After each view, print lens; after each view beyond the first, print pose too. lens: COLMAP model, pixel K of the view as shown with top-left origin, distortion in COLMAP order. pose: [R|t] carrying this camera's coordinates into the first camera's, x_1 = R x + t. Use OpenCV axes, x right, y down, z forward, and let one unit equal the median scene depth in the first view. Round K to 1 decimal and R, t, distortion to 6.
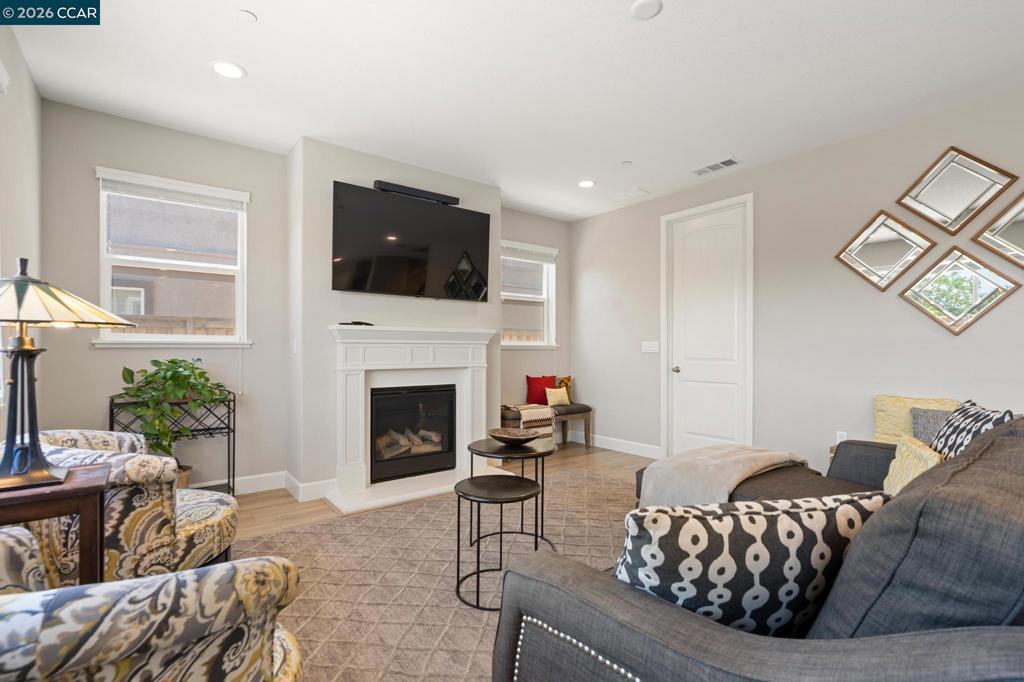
lens RADIAL K [[476.6, 0, 514.2], [0, 476.6, 346.3], [0, 0, 1]] dist [-0.000624, 0.000134]
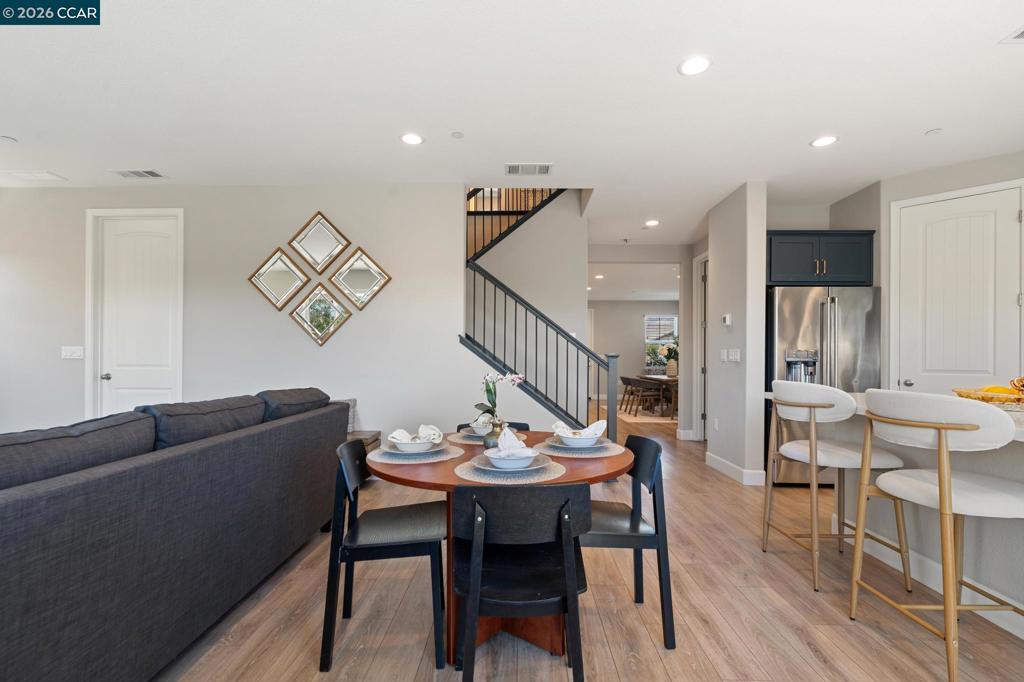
lens RADIAL K [[471.3, 0, 509.9], [0, 471.3, 353.8], [0, 0, 1]] dist [0.002443, 0.000988]
pose [[0.638633, 0.004461, 0.769499, 0.155885], [-0.007375, 0.999973, 0.000323, -0.003069], [-0.769476, -0.005881, 0.638648, -0.240542]]
